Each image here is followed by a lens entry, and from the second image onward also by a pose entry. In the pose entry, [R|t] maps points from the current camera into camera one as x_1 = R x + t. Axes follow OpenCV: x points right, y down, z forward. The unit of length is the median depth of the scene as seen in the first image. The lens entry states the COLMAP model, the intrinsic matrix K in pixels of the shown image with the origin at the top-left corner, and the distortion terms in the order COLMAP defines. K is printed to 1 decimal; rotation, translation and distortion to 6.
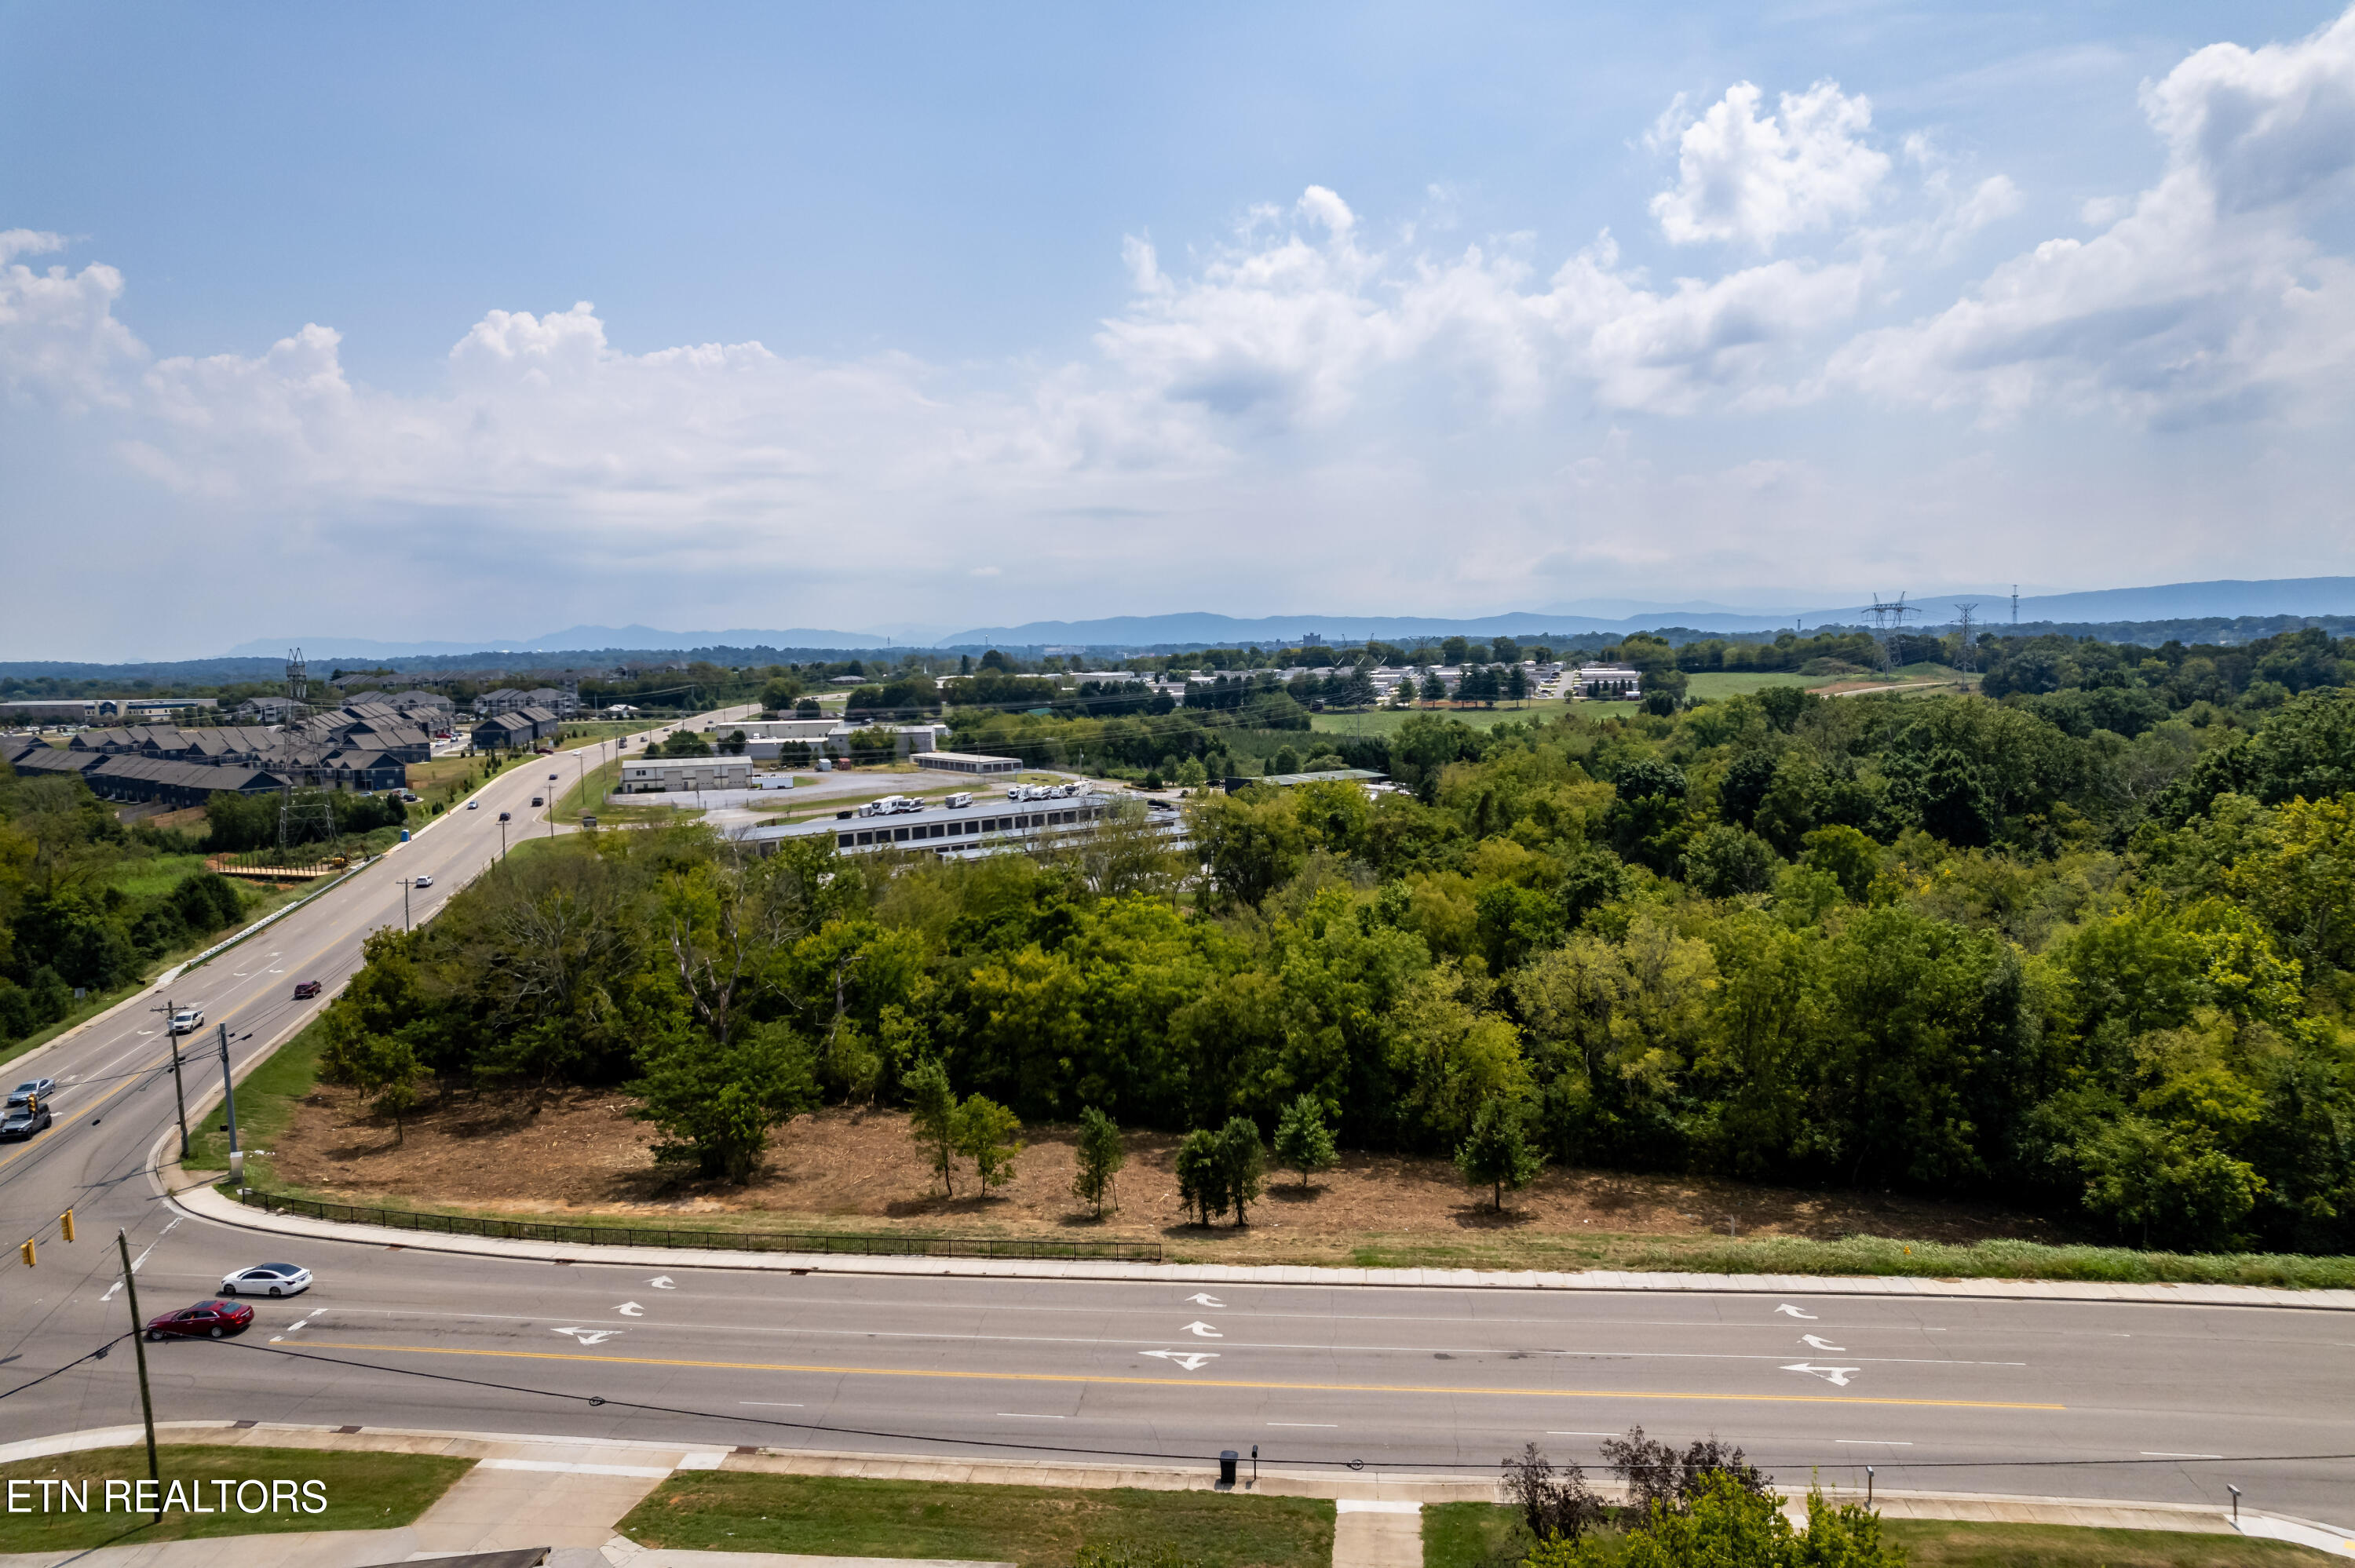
lens RADIAL K [[1505.0, 0, 1169.9], [0, 1505.0, 897.2], [0, 0, 1]] dist [-0.066841, 0.052234]
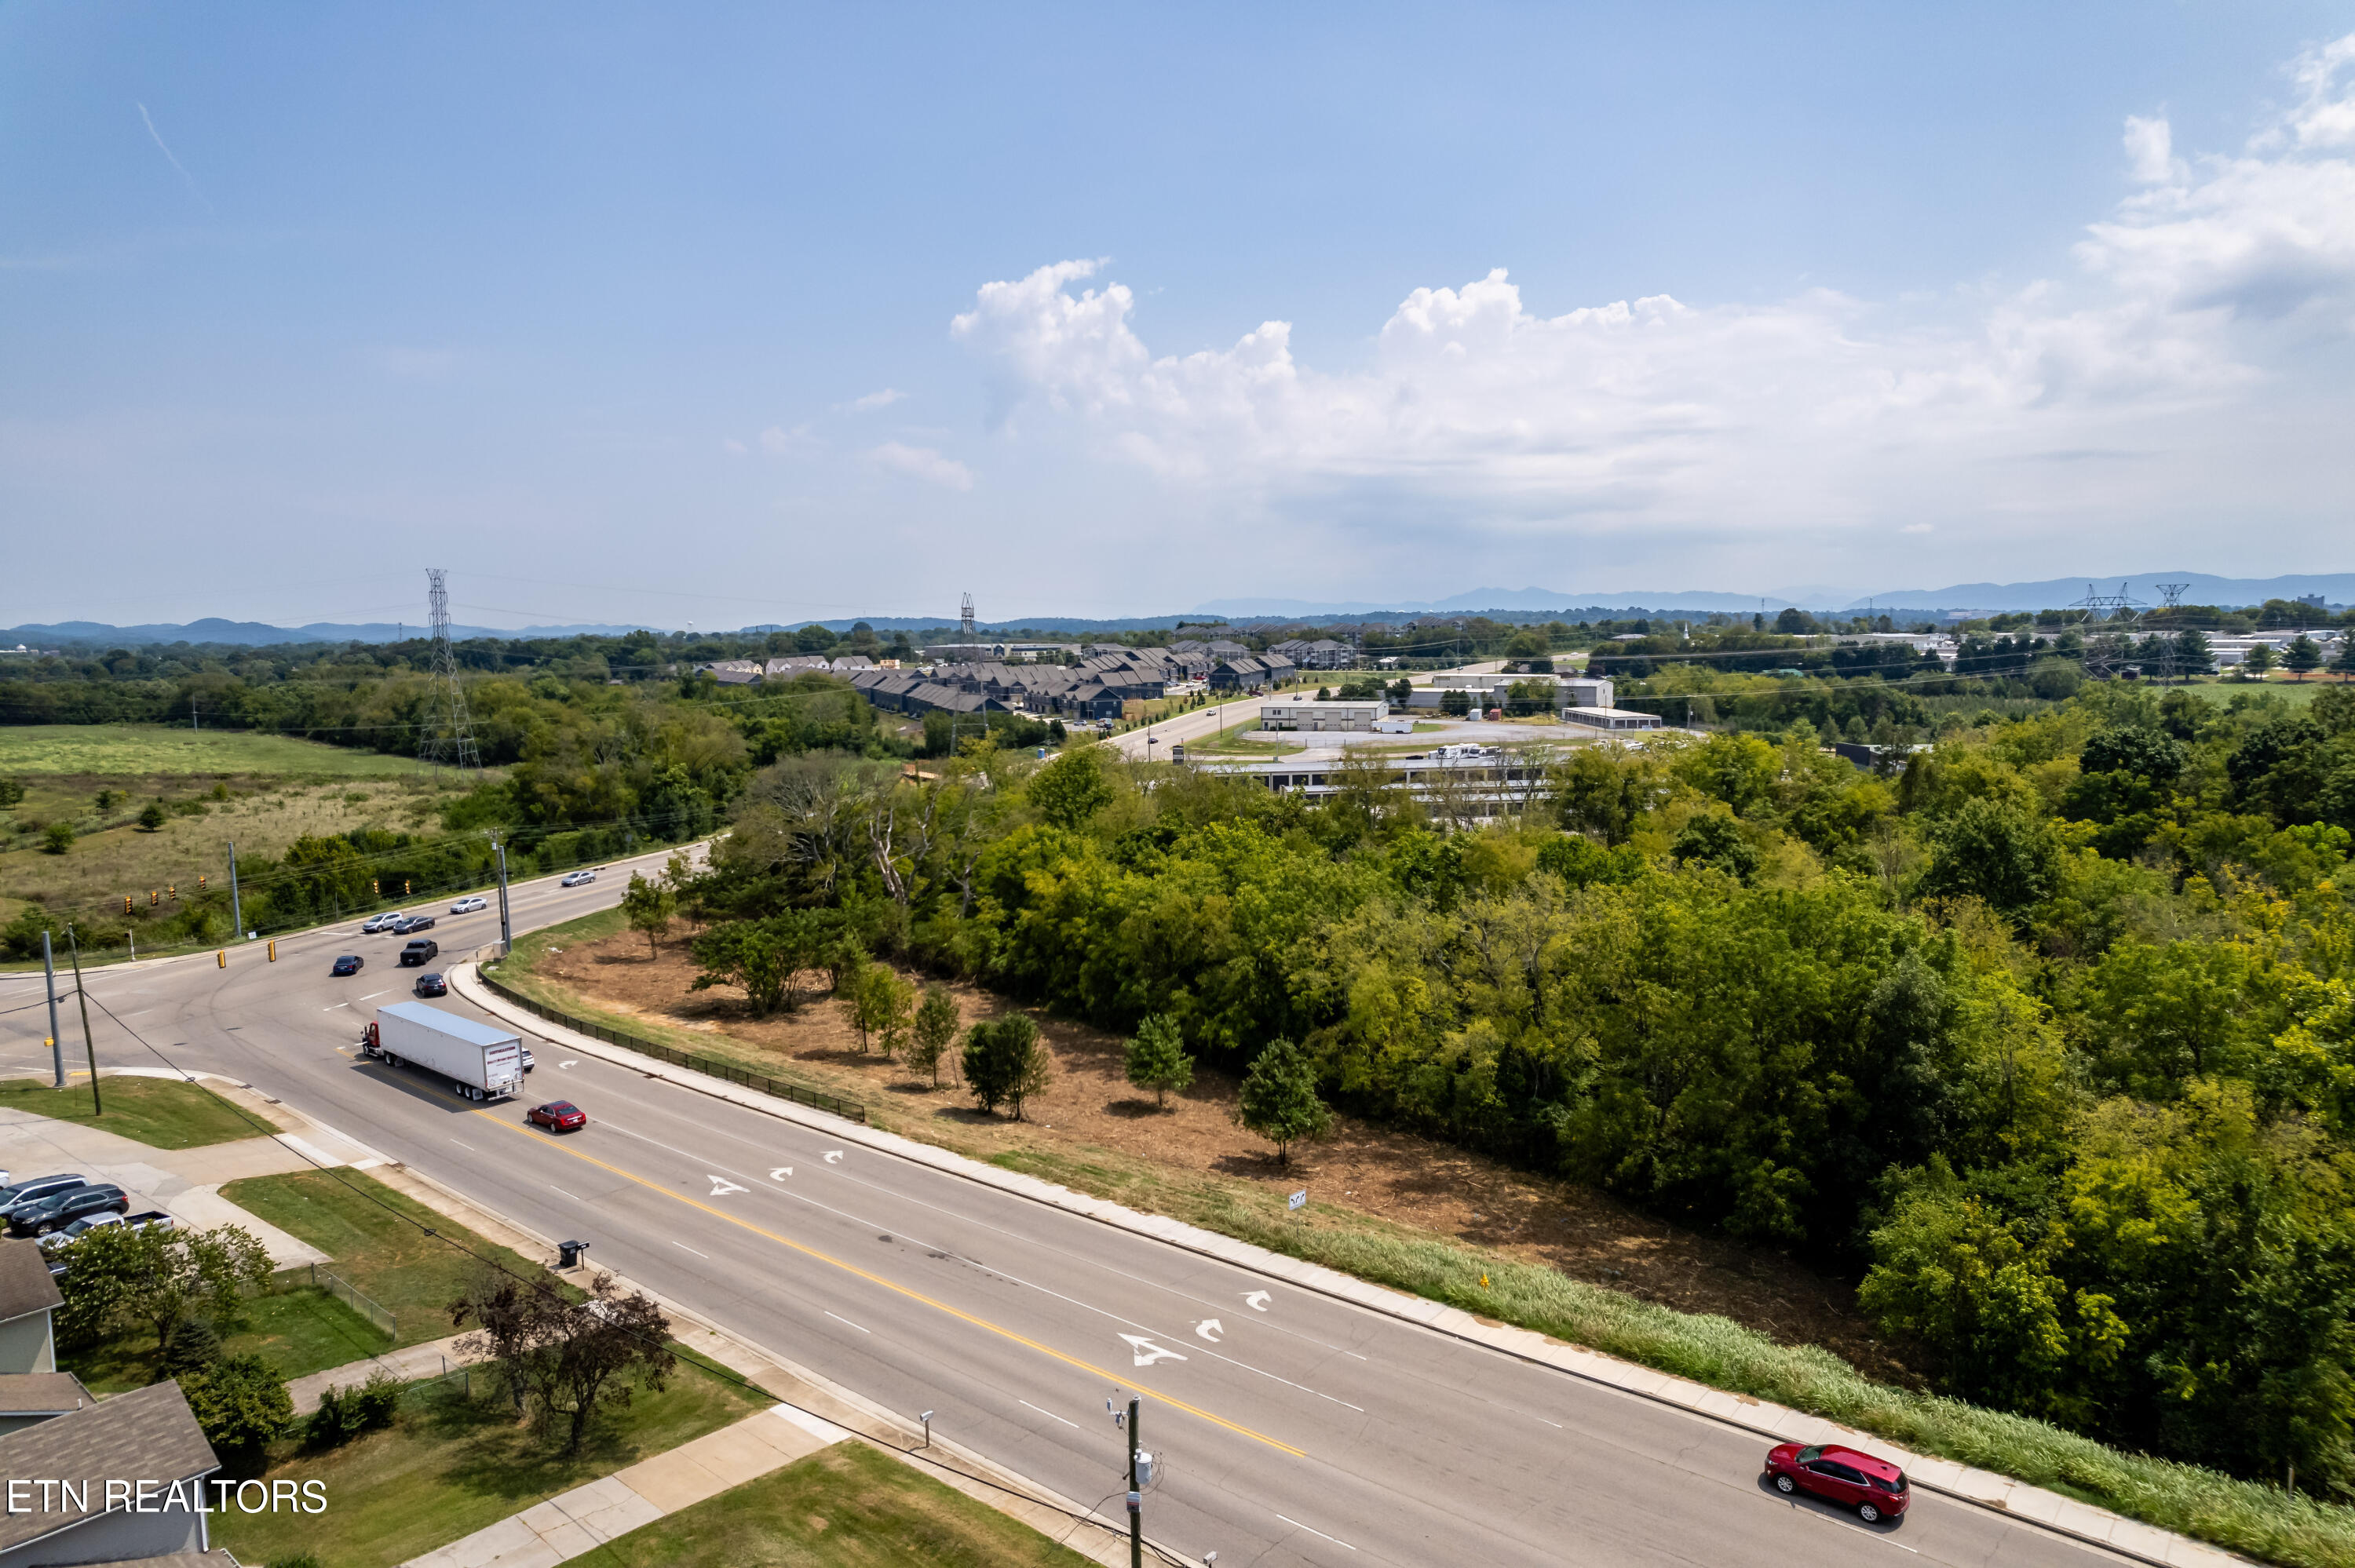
lens RADIAL K [[1505.0, 0, 1140.8], [0, 1505.0, 903.8], [0, 0, 1]] dist [-0.066841, 0.052234]
pose [[0.827896, 0.108037, -0.550378, 0.165603], [-0.092268, 0.994138, 0.056354, 0.001489], [0.553241, 0.004127, 0.833011, 0.047260]]
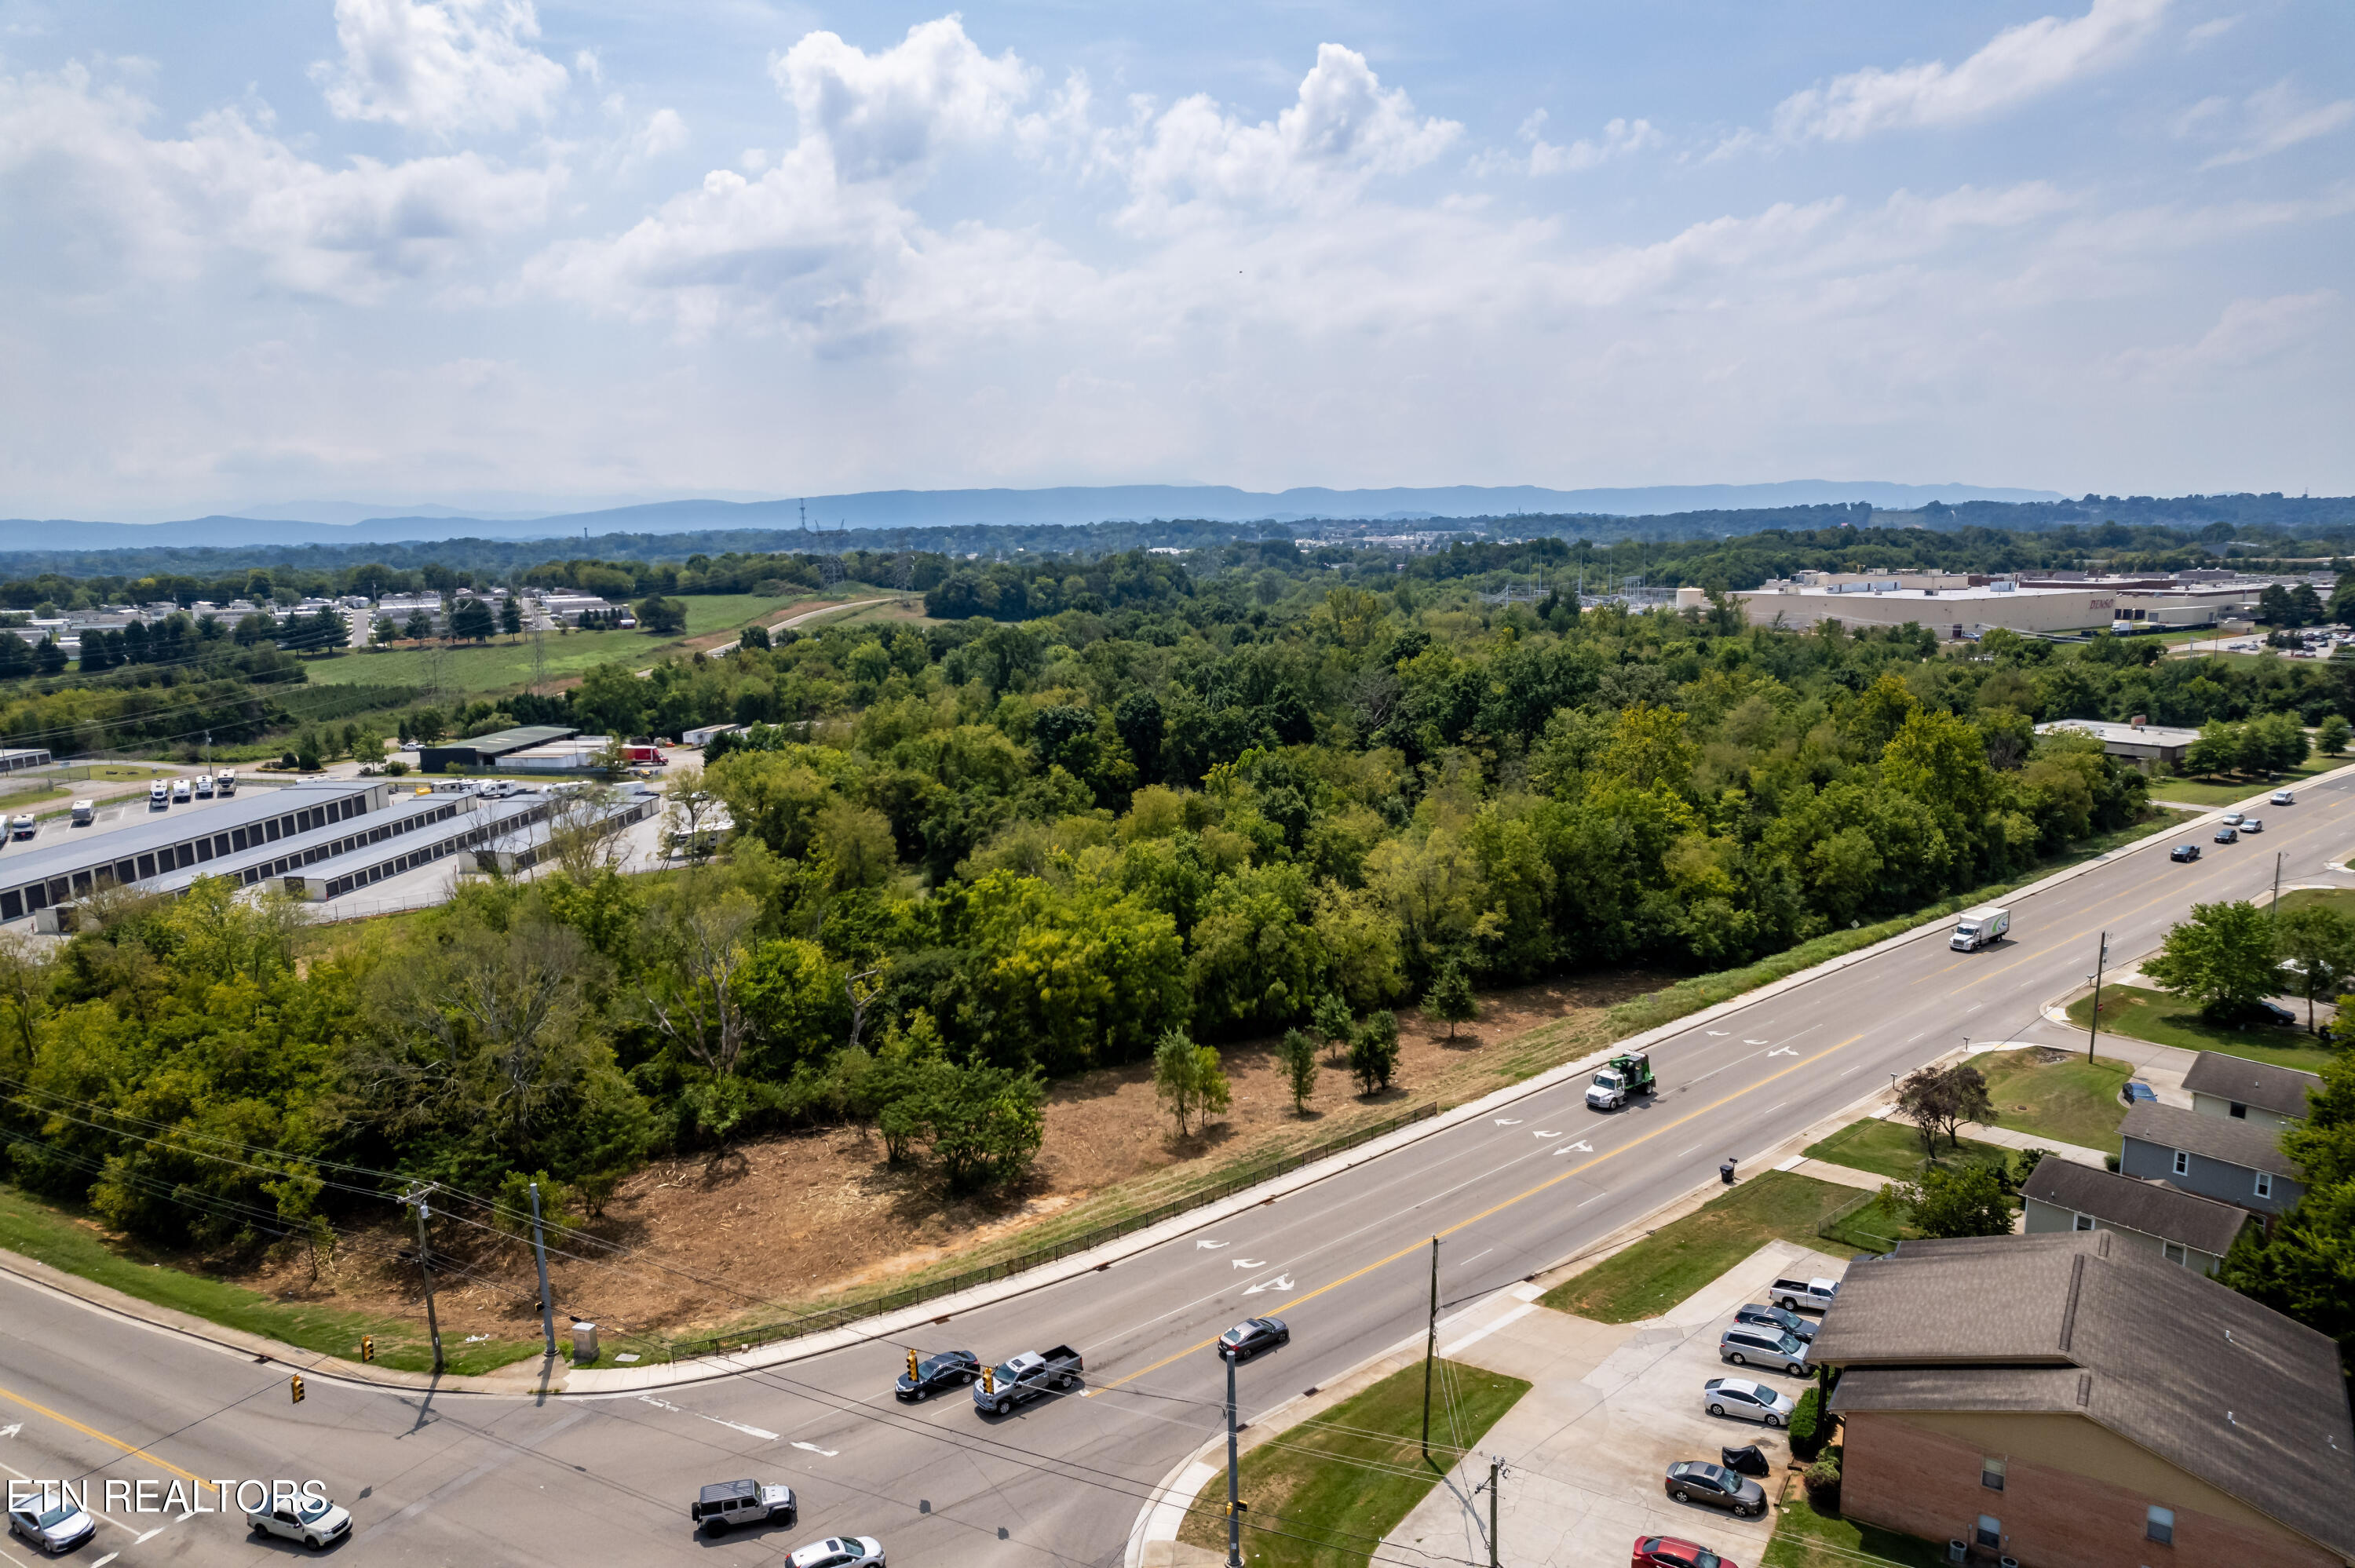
lens RADIAL K [[1505.0, 0, 1187.2], [0, 1505.0, 825.7], [0, 0, 1]] dist [-0.066841, 0.052234]
pose [[0.691861, -0.134272, 0.709436, -0.256002], [0.122803, 0.990124, 0.067635, -0.034124], [-0.711511, 0.040327, 0.701517, 0.036478]]
